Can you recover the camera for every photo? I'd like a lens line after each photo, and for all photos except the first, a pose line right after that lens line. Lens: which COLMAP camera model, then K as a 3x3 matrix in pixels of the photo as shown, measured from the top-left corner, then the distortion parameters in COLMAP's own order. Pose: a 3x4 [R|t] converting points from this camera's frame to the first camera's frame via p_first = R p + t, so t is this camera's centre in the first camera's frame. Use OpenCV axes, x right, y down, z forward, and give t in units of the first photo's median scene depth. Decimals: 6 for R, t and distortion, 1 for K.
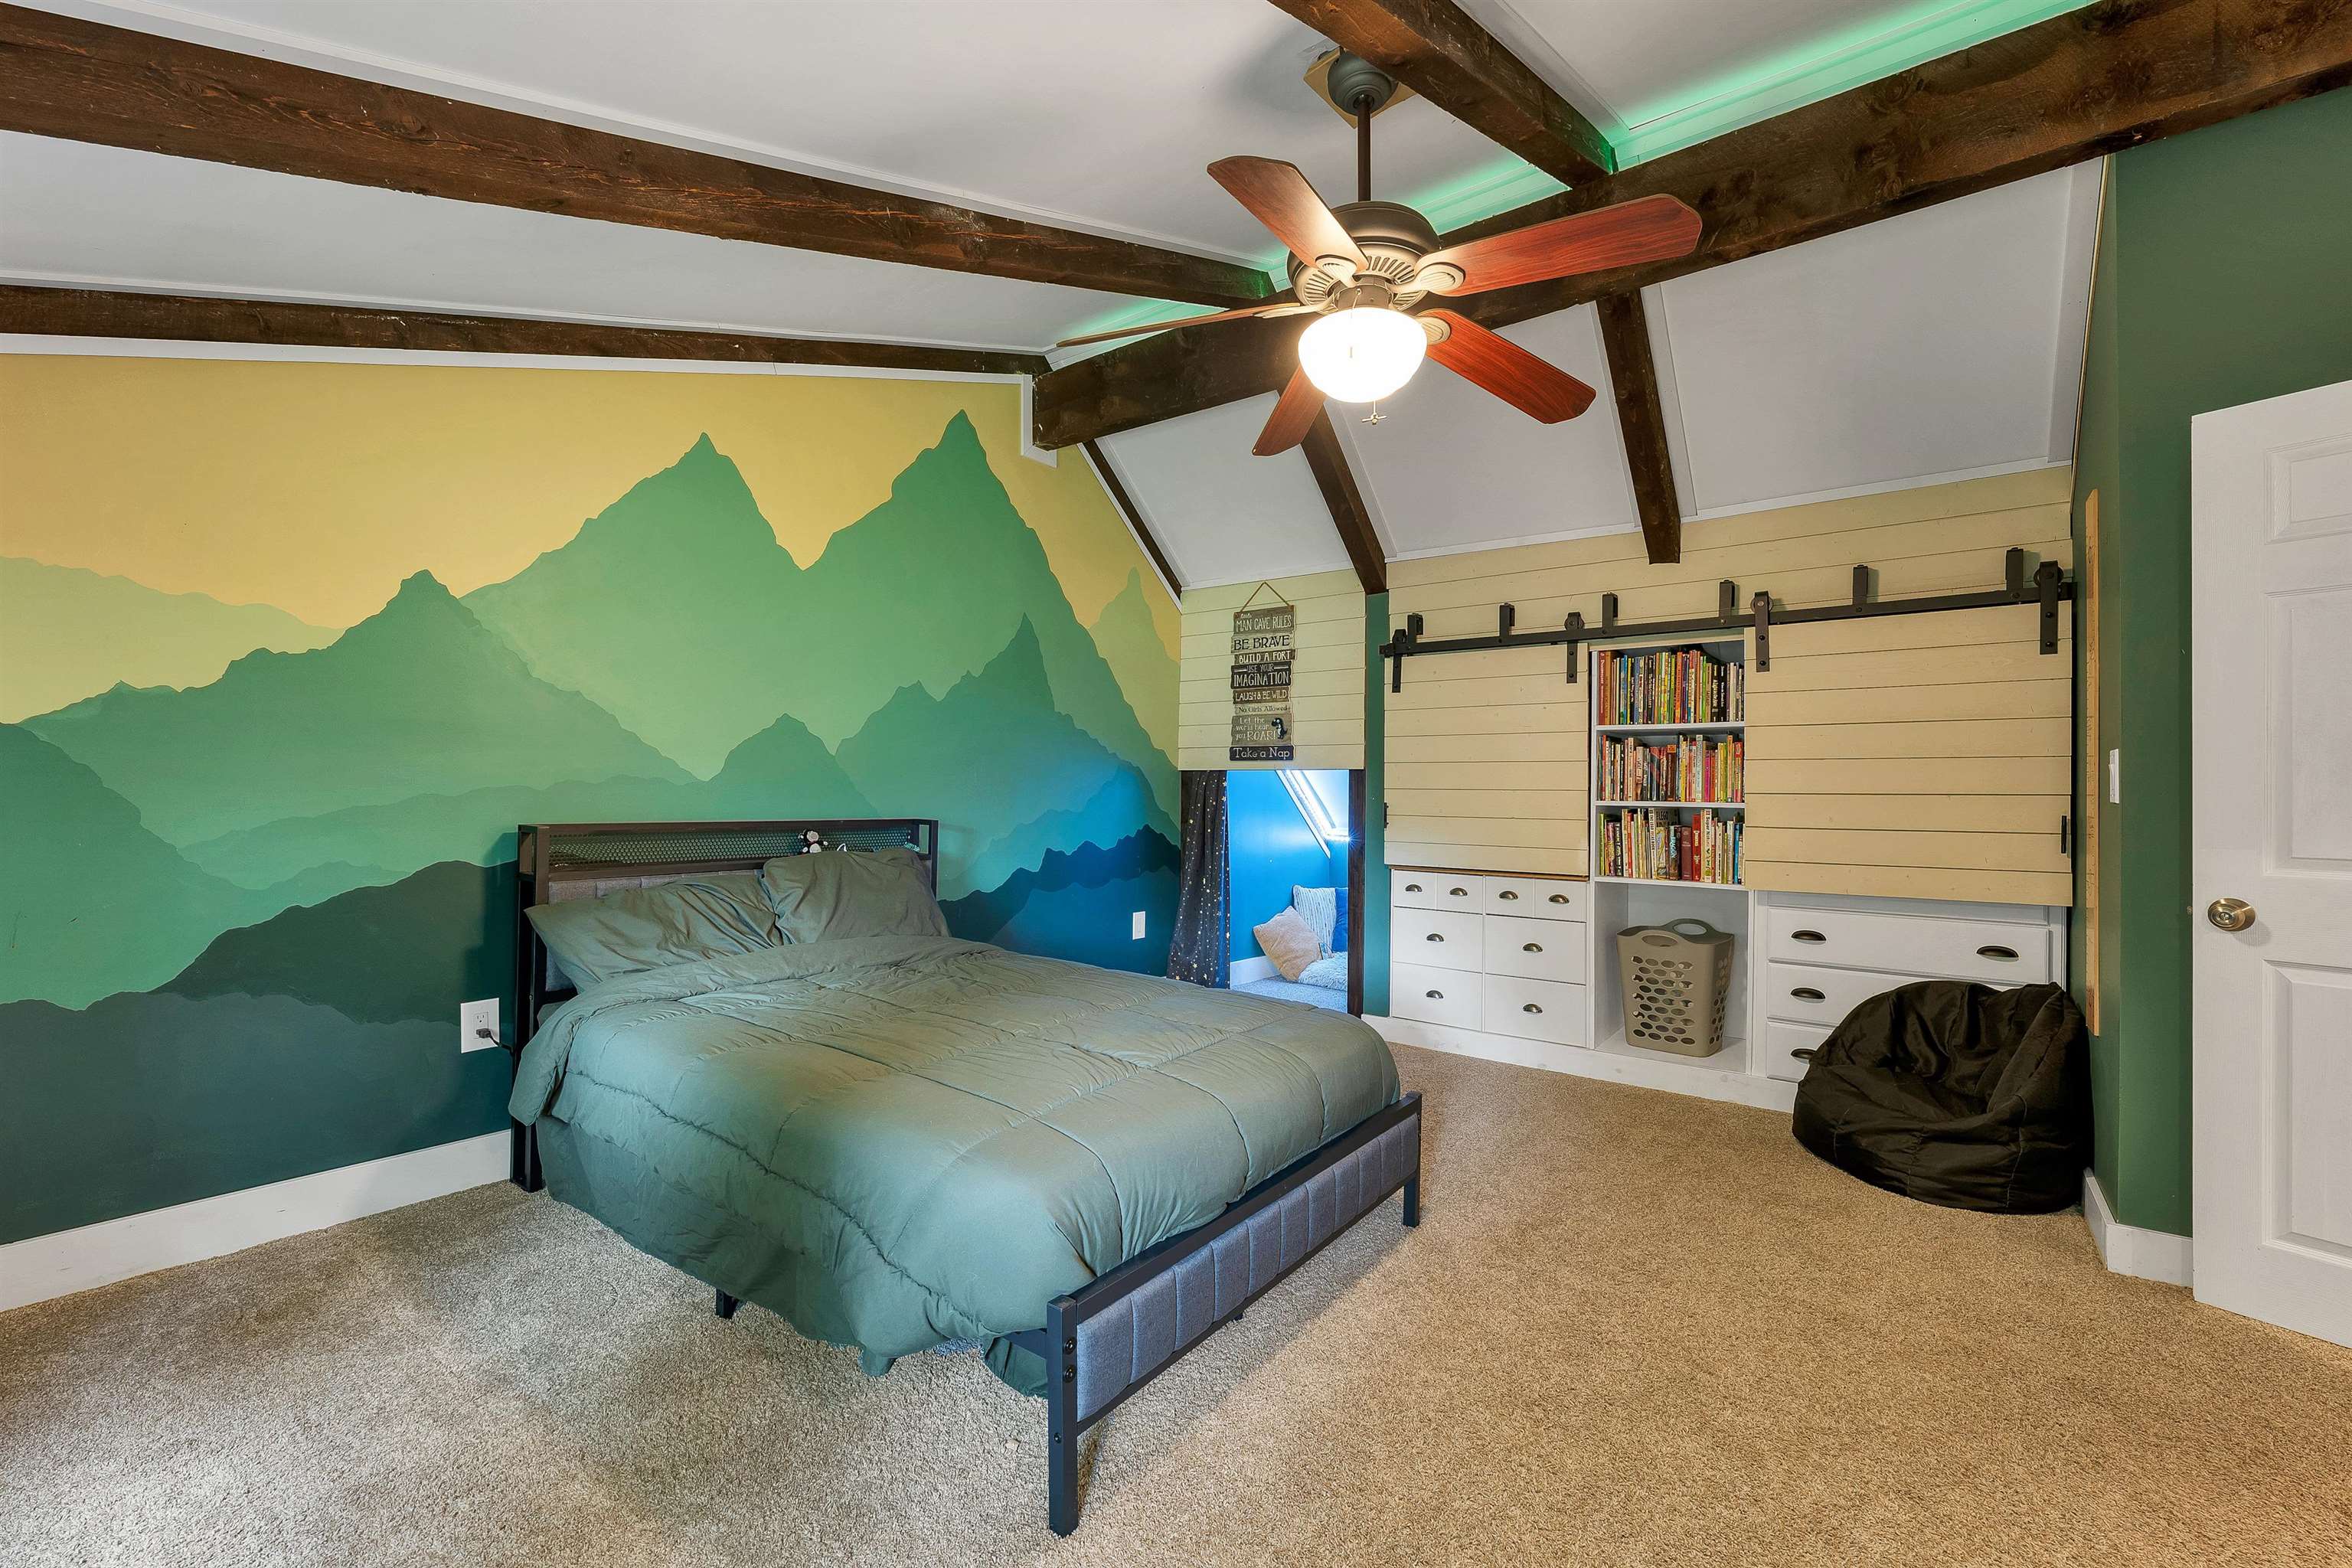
lens RADIAL K [[978.9, 0, 1176.0], [0, 978.9, 784.0], [0, 0, 1]] dist [-0.001513, 0.000145]
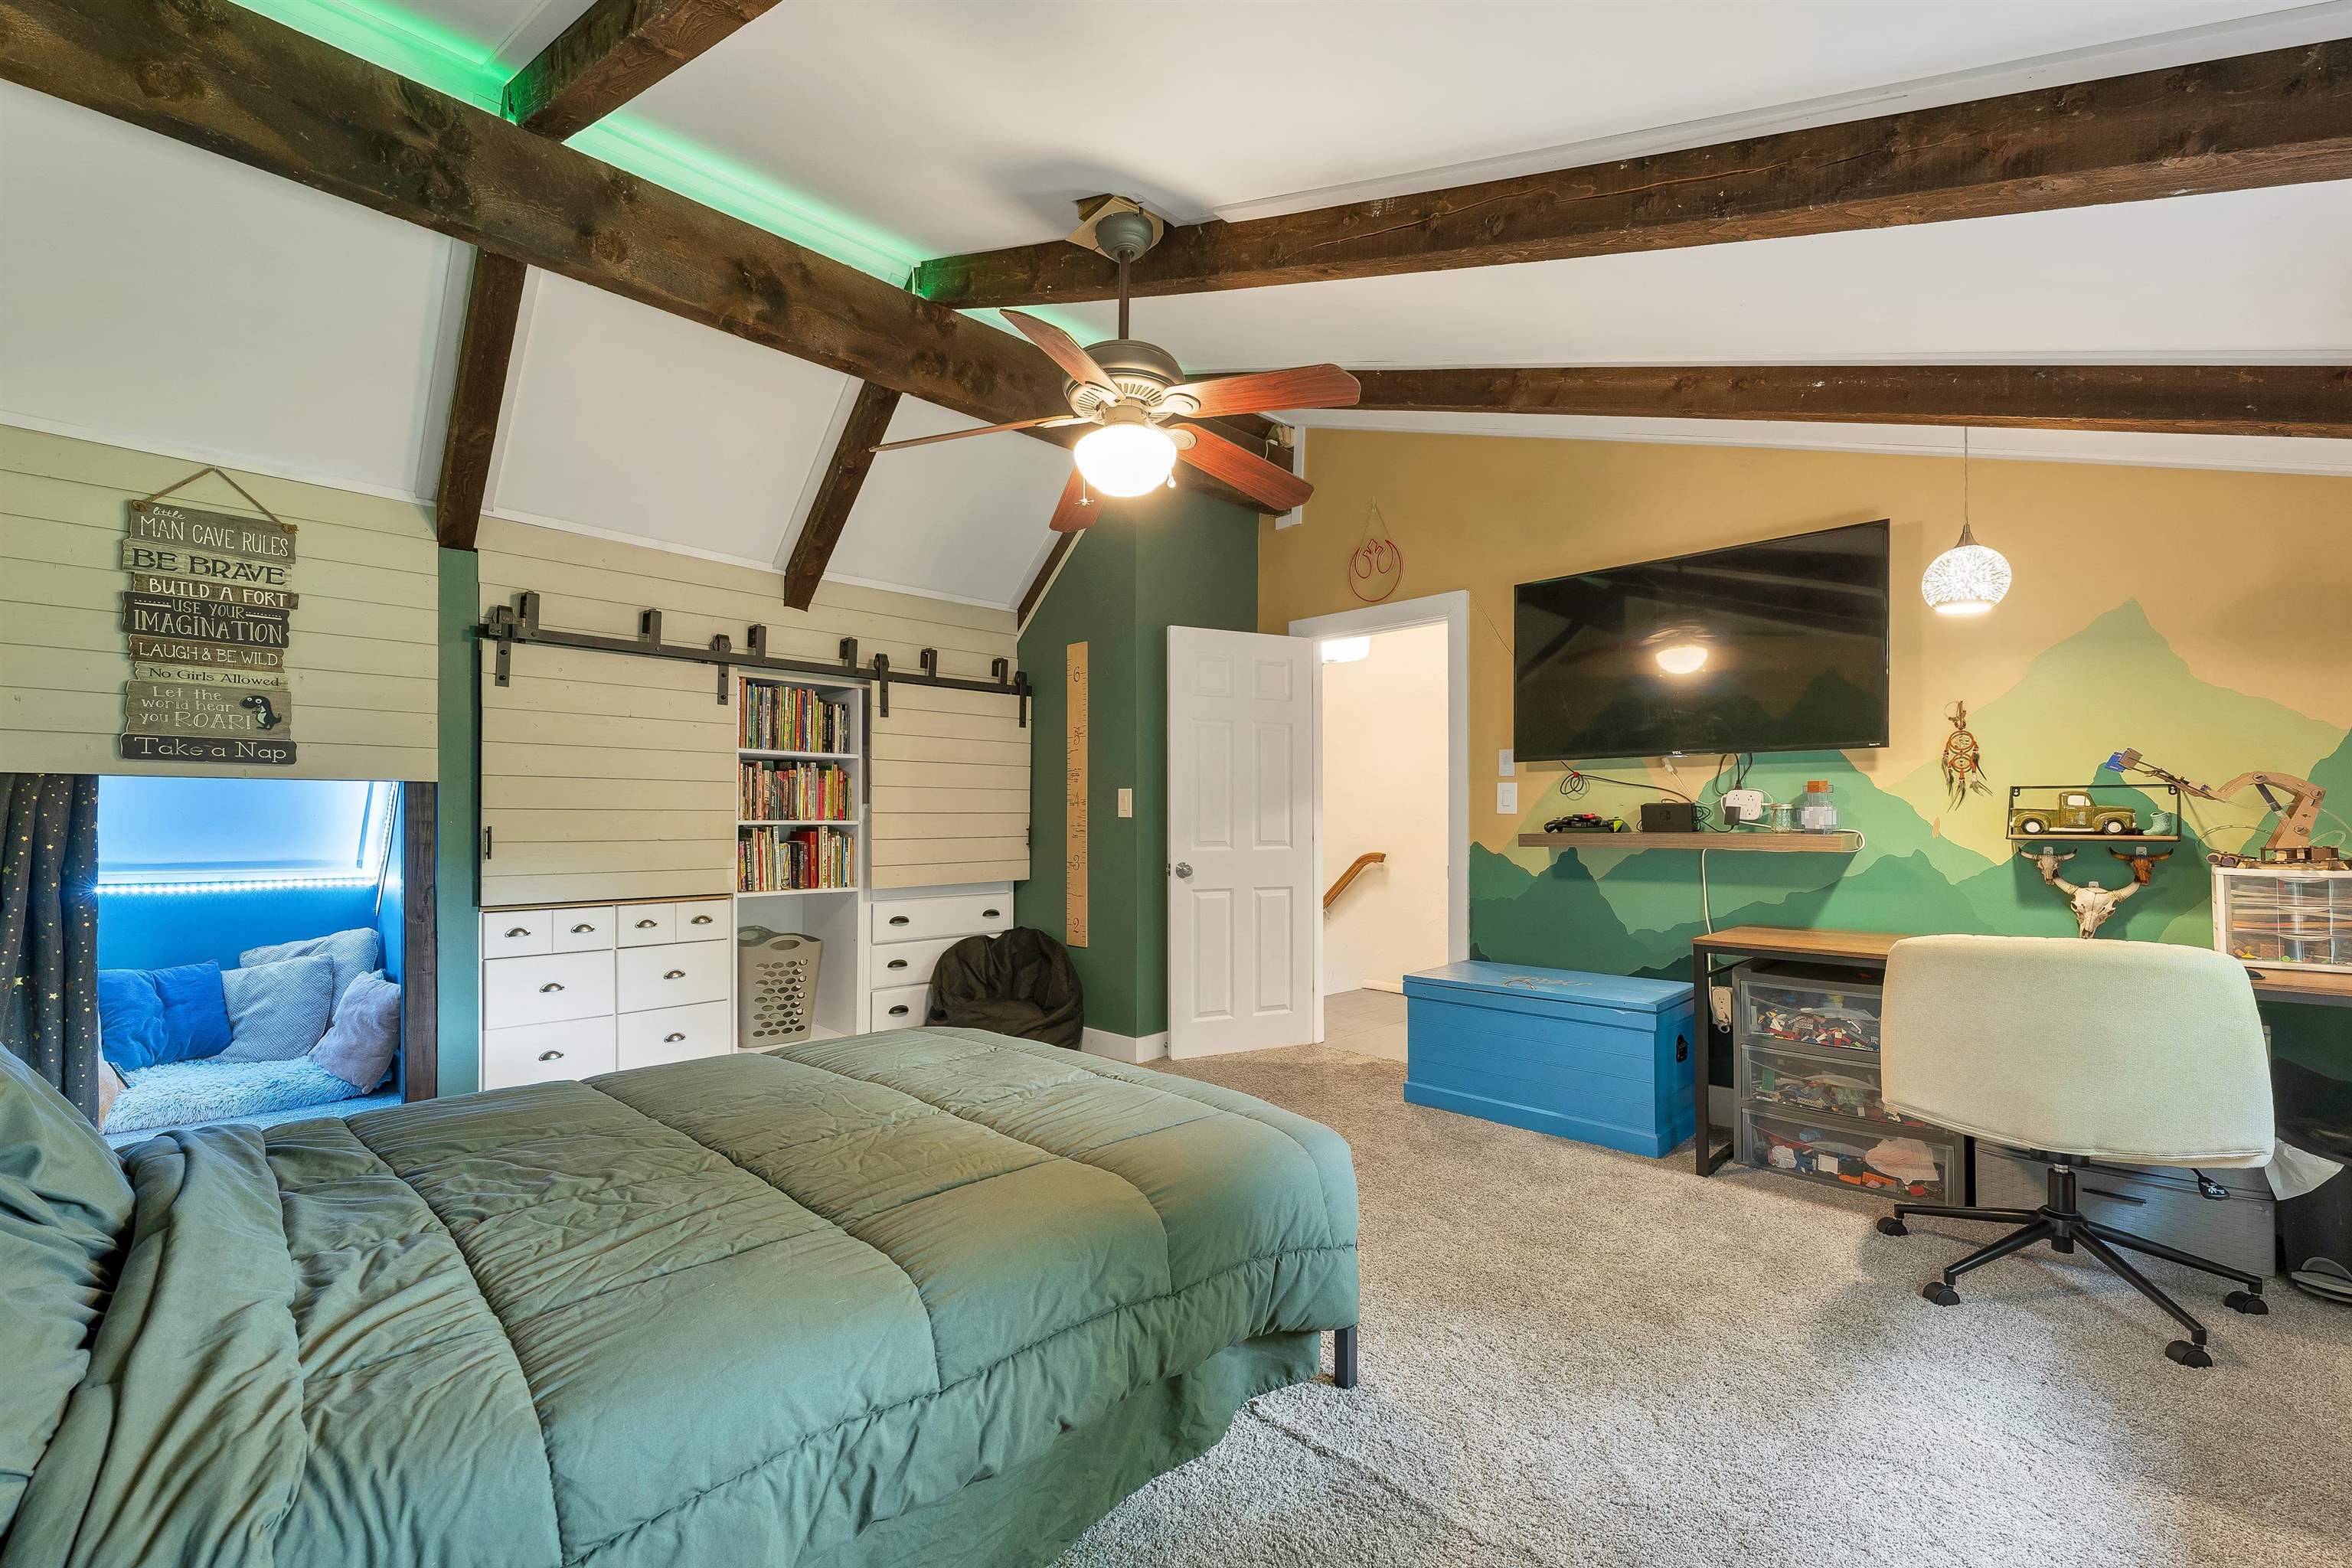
lens RADIAL K [[967.8, 0, 1169.8], [0, 967.8, 814.9], [0, 0, 1]] dist [0.000779, 0.000413]
pose [[0.133559, -0.008300, 0.991006, -0.527343], [-0.008787, 0.999916, 0.009558, -0.002677], [-0.991002, -0.009984, 0.133475, 0.406552]]
